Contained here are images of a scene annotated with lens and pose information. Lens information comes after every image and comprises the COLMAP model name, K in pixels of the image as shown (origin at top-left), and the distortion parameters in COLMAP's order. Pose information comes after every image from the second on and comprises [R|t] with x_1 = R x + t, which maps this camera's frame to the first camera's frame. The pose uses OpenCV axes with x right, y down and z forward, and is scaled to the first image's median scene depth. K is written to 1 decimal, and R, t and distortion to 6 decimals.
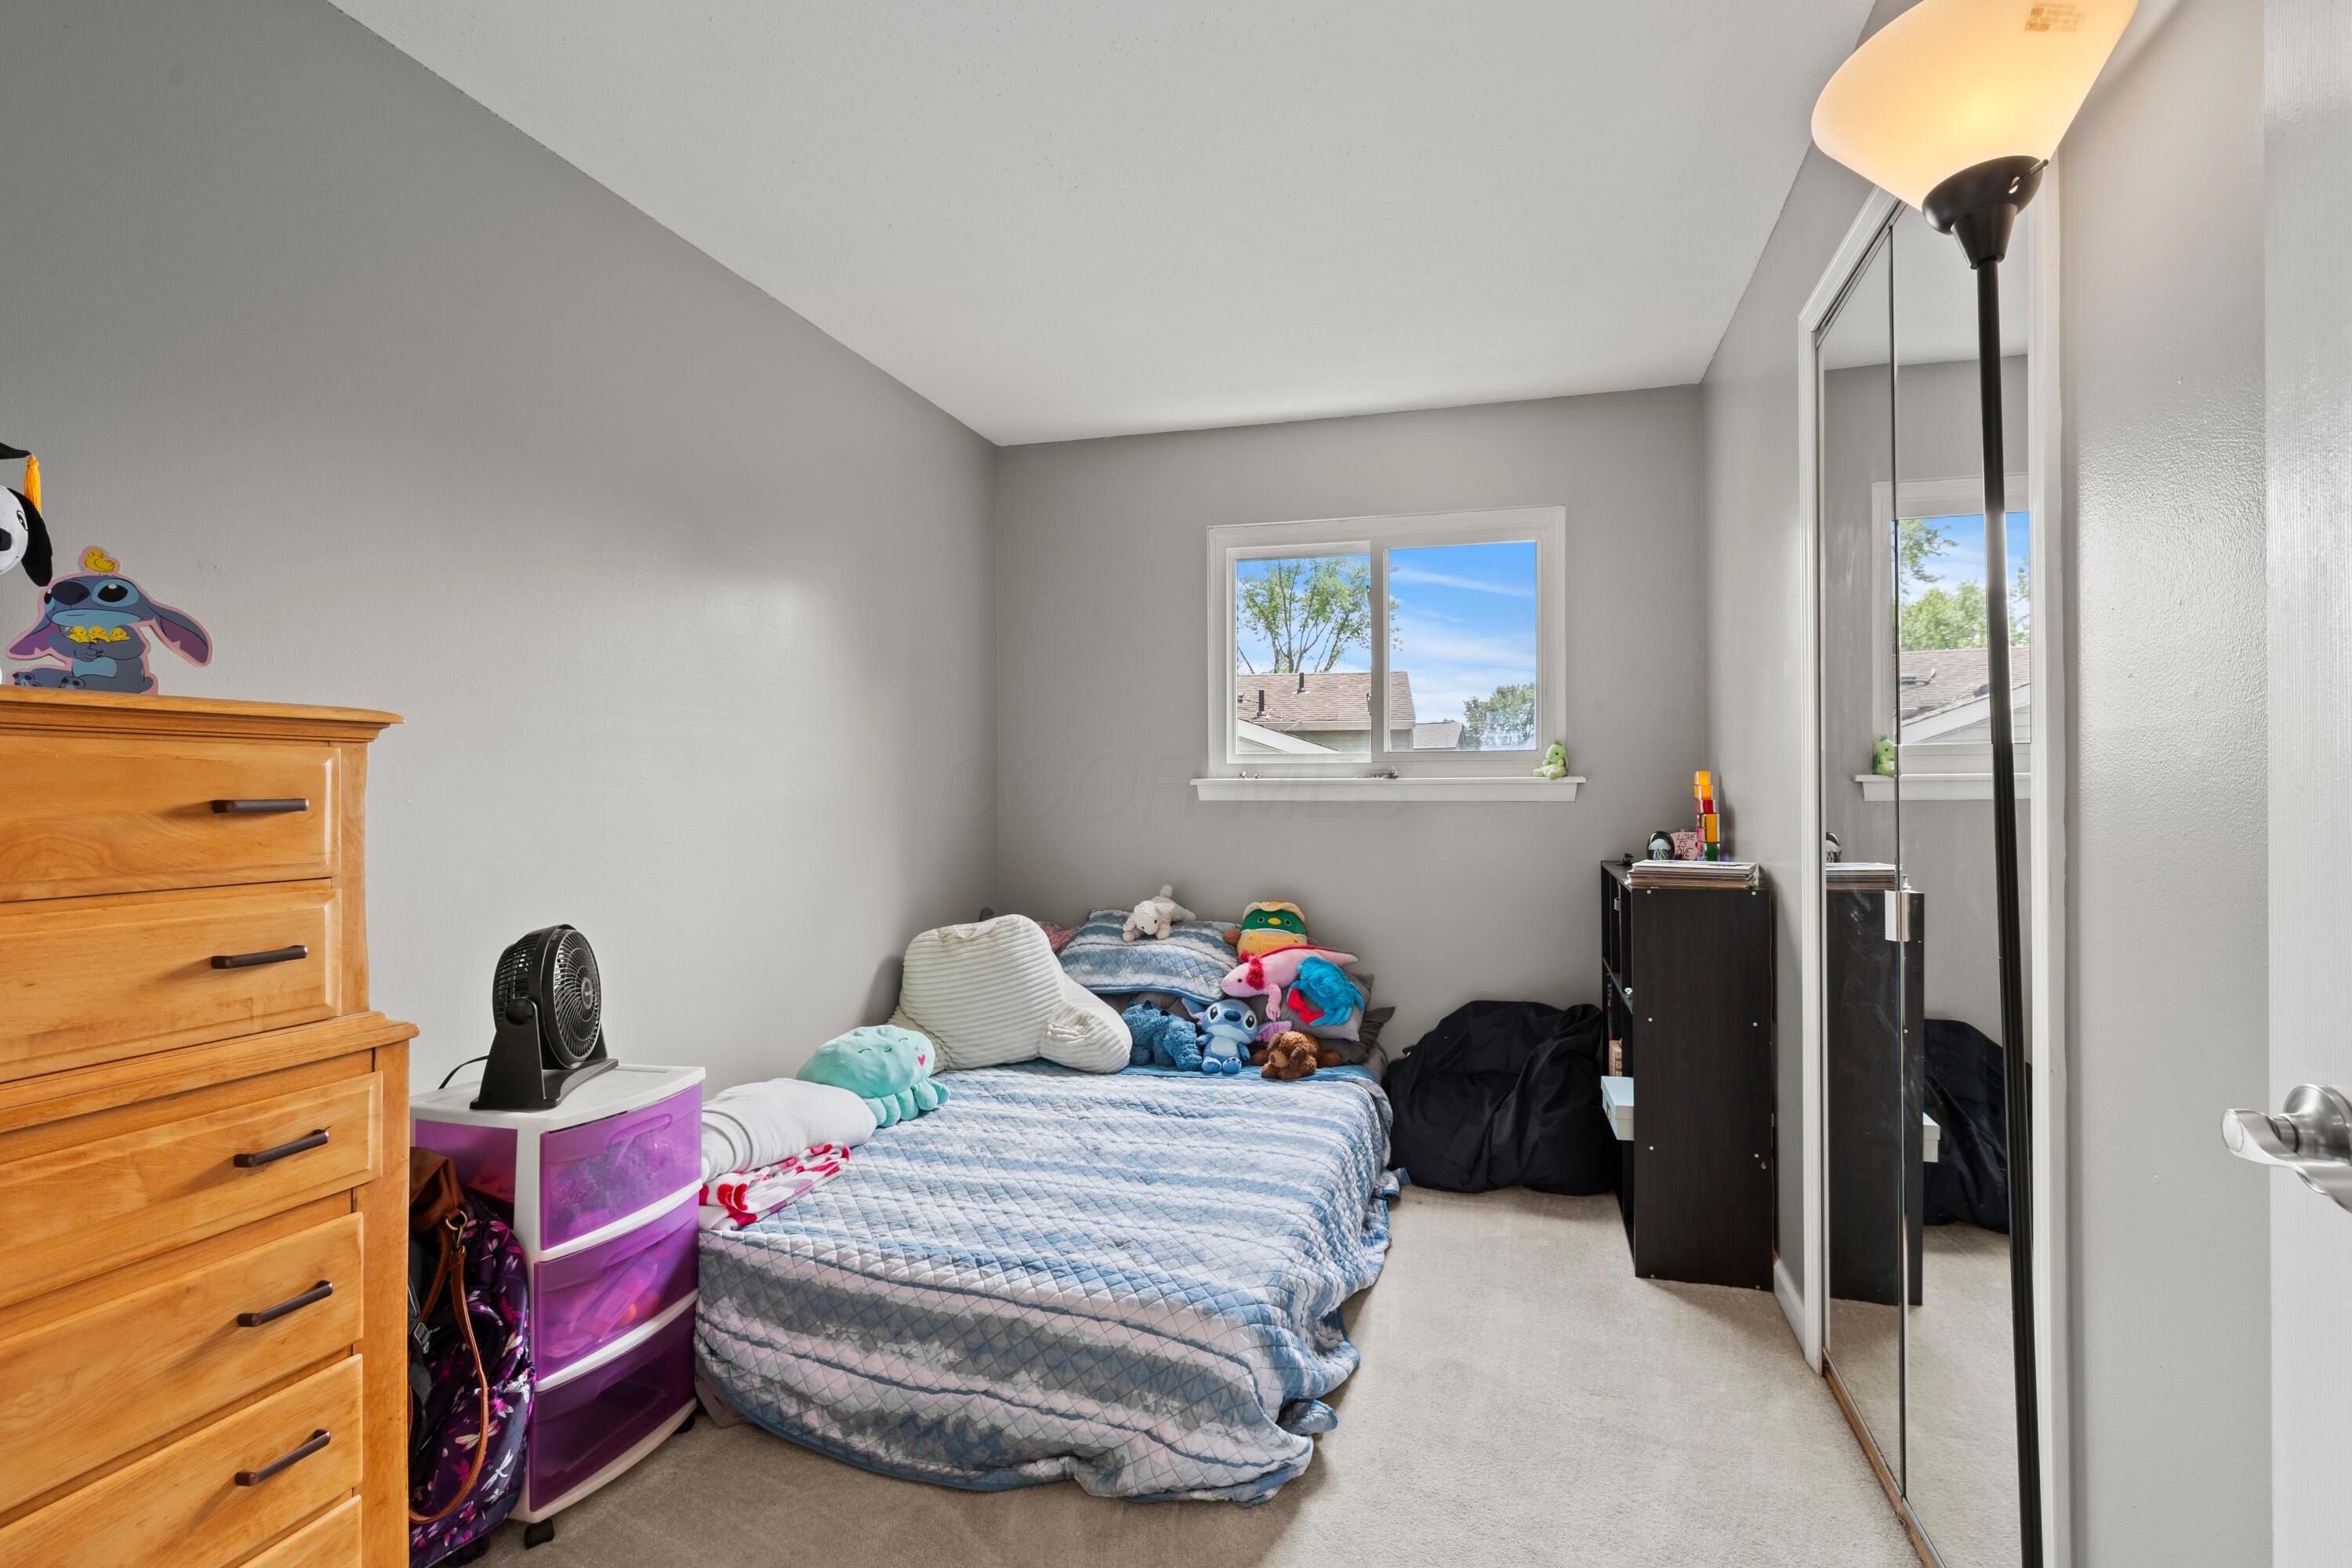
lens RADIAL K [[996.3, 0, 1179.8], [0, 996.3, 785.3], [0, 0, 1]] dist [0.002331, -0.001039]
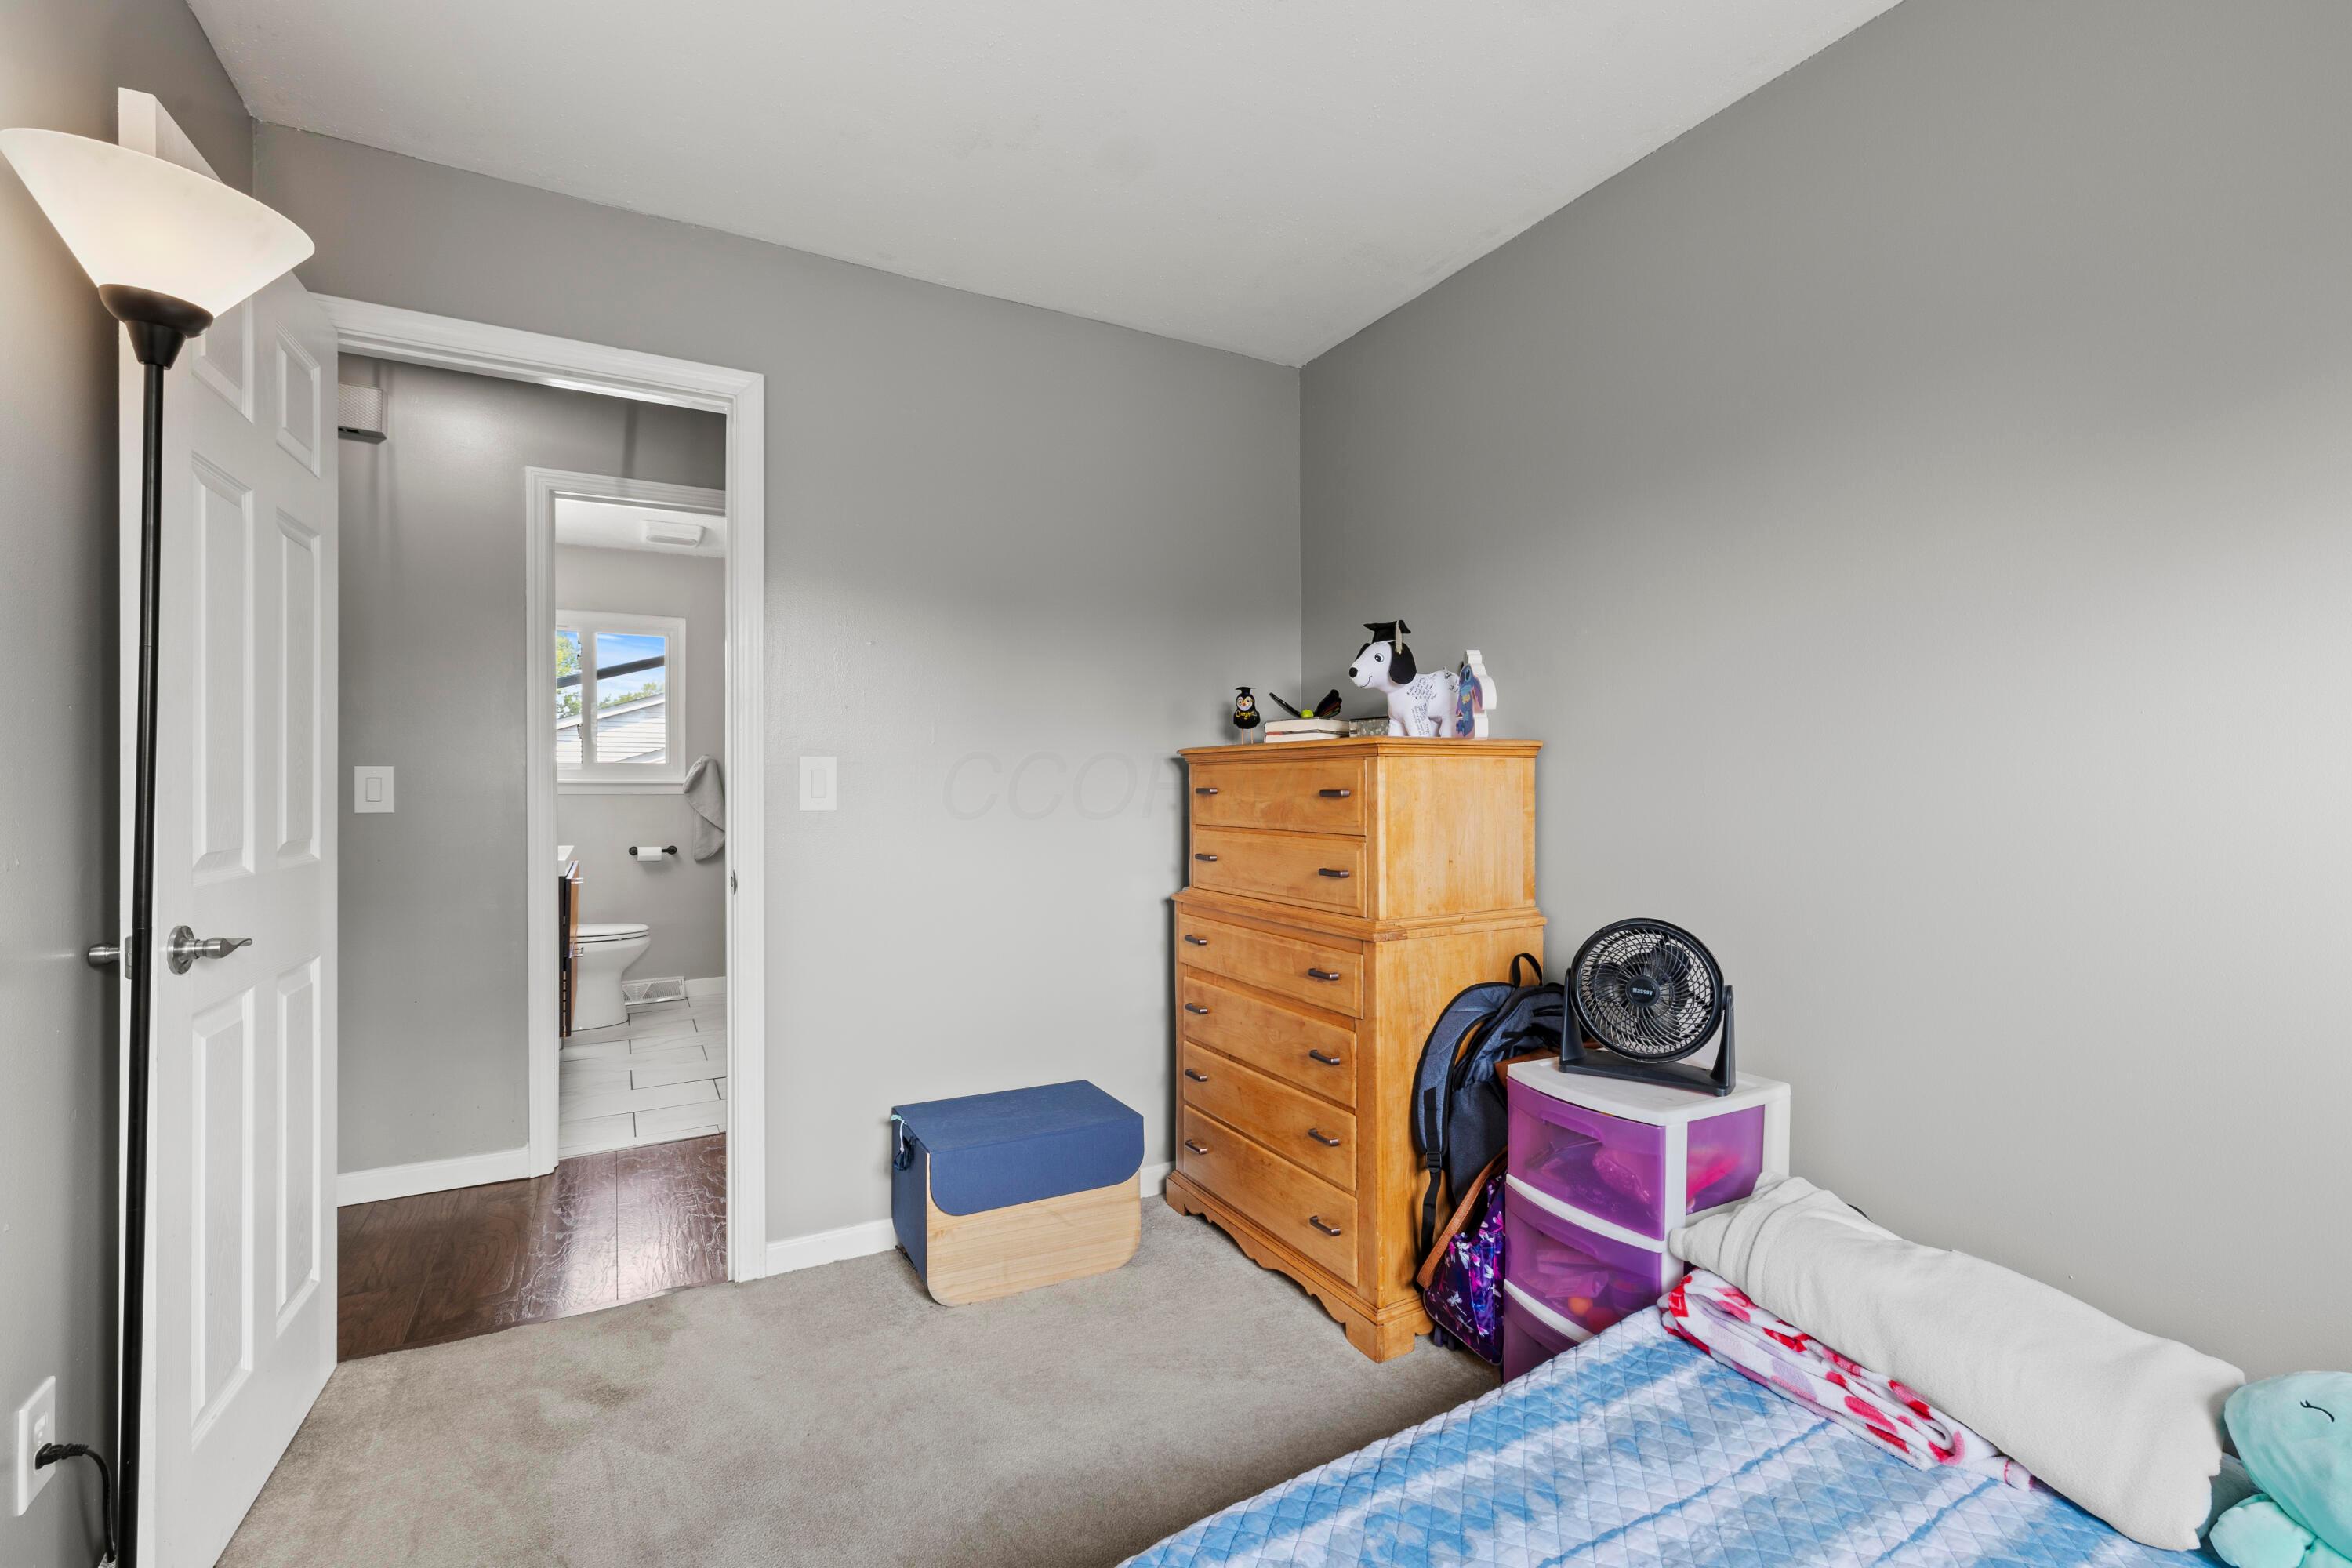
lens RADIAL K [[996.3, 0, 1176.6], [0, 996.3, 781.2], [0, 0, 1]] dist [0.002331, -0.001039]
pose [[-0.672705, 0.002249, -0.739907, 0.675195], [0.008183, 0.999957, -0.004401, 0.003972], [0.739865, -0.009015, -0.672694, 2.051355]]
